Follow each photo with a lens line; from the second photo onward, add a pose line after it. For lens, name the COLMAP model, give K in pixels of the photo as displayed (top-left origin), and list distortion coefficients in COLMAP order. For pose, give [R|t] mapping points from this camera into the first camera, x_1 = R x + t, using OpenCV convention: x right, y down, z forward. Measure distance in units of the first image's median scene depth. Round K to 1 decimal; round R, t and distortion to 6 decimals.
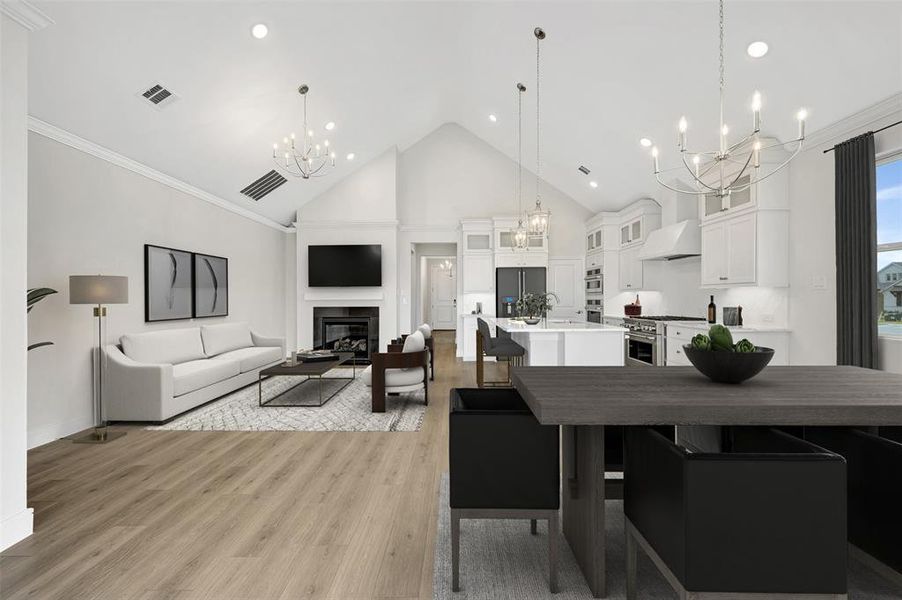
lens RADIAL K [[355.8, 0, 455.3], [0, 355.8, 296.6], [0, 0, 1]] dist [-0.003569, -0.000901]
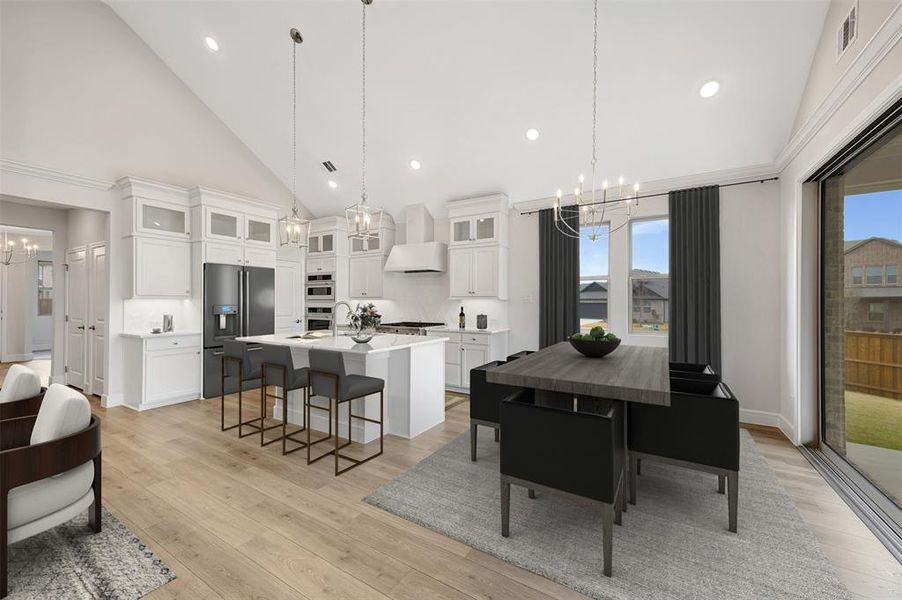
lens RADIAL K [[355.8, 0, 459.2], [0, 355.8, 302.7], [0, 0, 1]] dist [-0.003569, -0.000901]
pose [[0.506149, 0.006058, 0.862425, -0.317791], [-0.009294, 0.999956, -0.001570, -0.007877], [-0.862396, -0.007220, 0.506183, 0.301583]]
